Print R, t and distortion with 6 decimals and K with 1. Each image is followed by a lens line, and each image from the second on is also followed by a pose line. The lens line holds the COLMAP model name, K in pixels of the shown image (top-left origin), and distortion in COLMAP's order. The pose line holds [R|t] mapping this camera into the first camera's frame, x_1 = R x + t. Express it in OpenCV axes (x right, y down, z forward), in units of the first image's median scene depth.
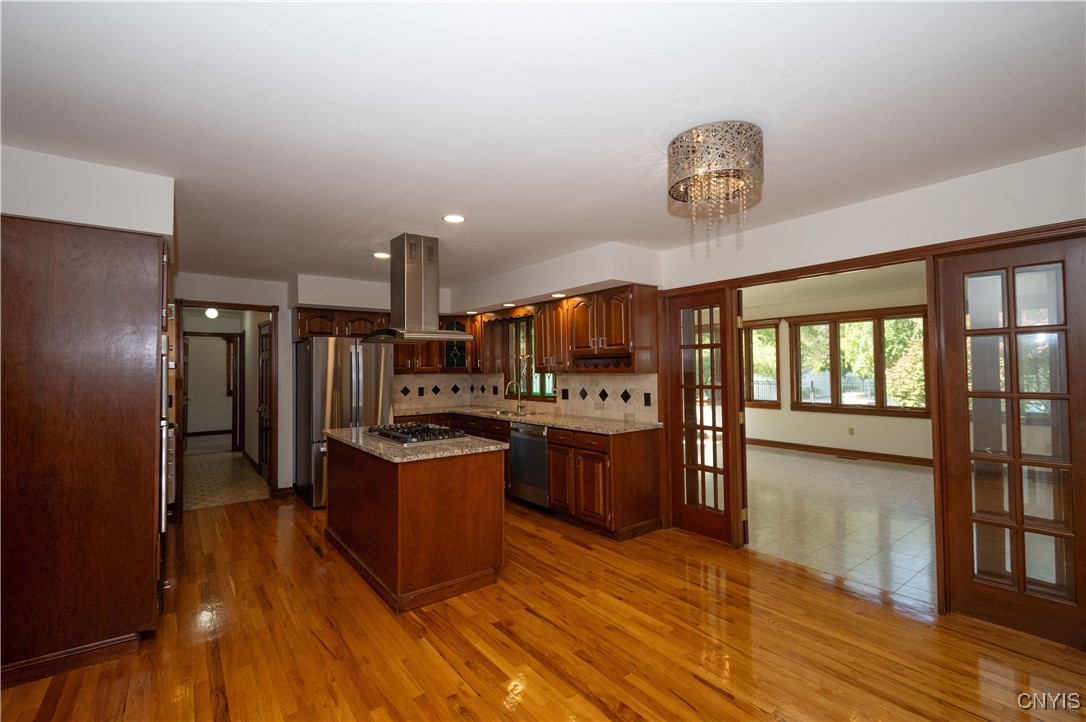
lens RADIAL K [[488.5, 0, 546.7], [0, 488.5, 354.9], [0, 0, 1]] dist [0.004131, -0.000221]
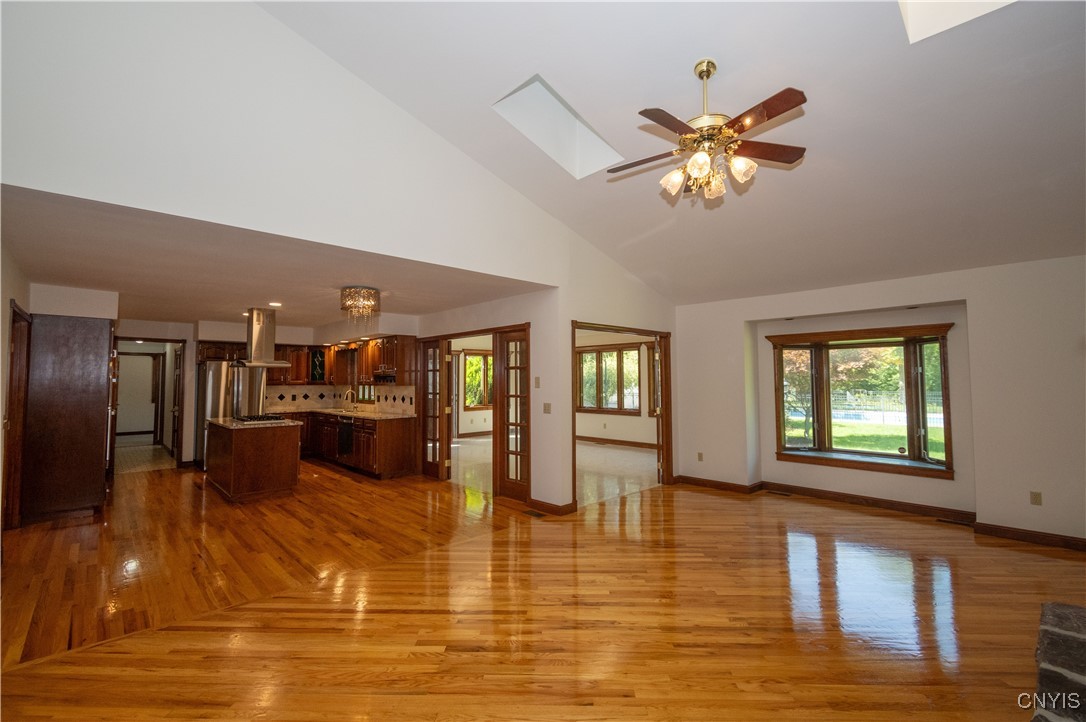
lens RADIAL K [[465.5, 0, 543.0], [0, 465.5, 353.8], [0, 0, 1]] dist [-0.001121, -0.000373]
pose [[0.993753, 0.013942, 0.110724, 0.380617], [-0.010412, 0.999421, -0.032394, -0.020703], [-0.111111, 0.031038, 0.993323, -0.537318]]
